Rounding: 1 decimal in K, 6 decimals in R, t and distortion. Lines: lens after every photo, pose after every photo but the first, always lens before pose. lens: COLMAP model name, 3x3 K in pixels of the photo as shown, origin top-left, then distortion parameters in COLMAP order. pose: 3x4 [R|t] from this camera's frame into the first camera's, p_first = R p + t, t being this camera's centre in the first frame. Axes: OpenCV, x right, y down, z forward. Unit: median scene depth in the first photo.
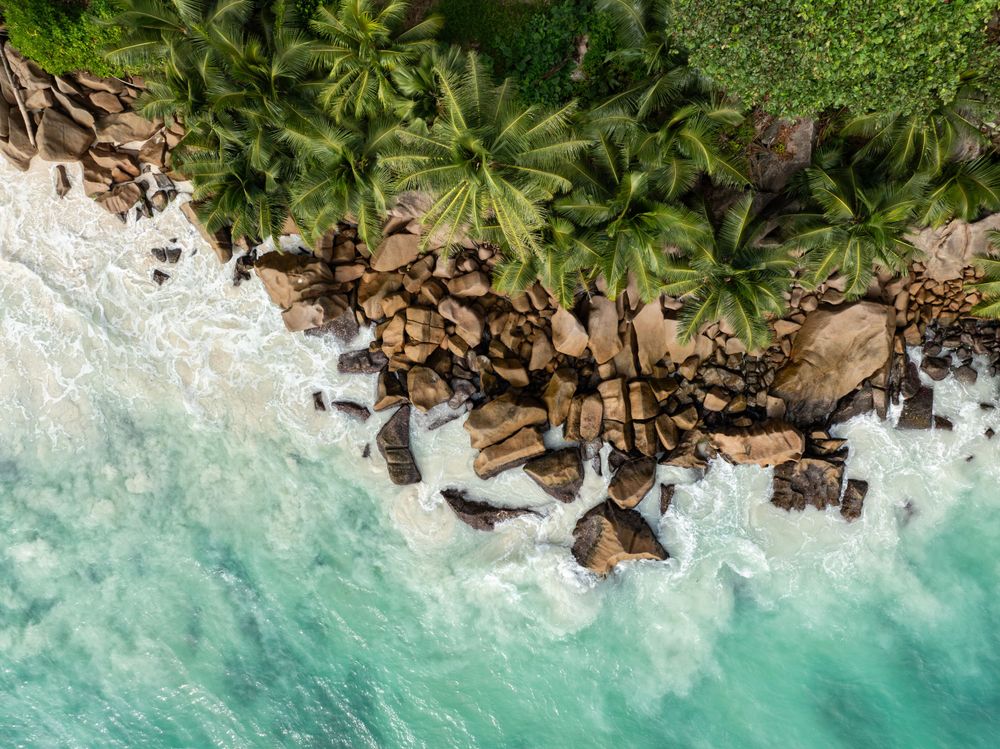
lens RADIAL K [[698.7, 0, 500.0], [0, 698.7, 374.5], [0, 0, 1]] dist [0.001243, -0.002734]
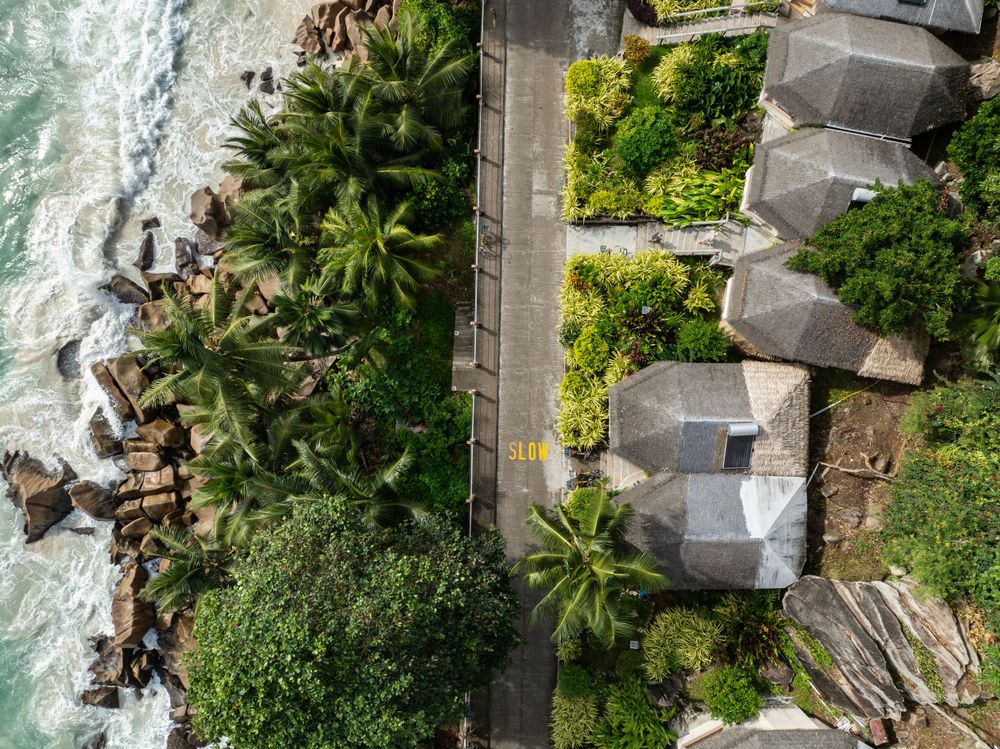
lens RADIAL K [[698.7, 0, 500.0], [0, 698.7, 374.5], [0, 0, 1]] dist [0.001243, -0.002734]
pose [[0.075065, 0.997143, -0.008437, 0.042003], [-0.997067, 0.075180, 0.014353, -0.546539], [0.014946, 0.007335, 0.999861, -0.139749]]
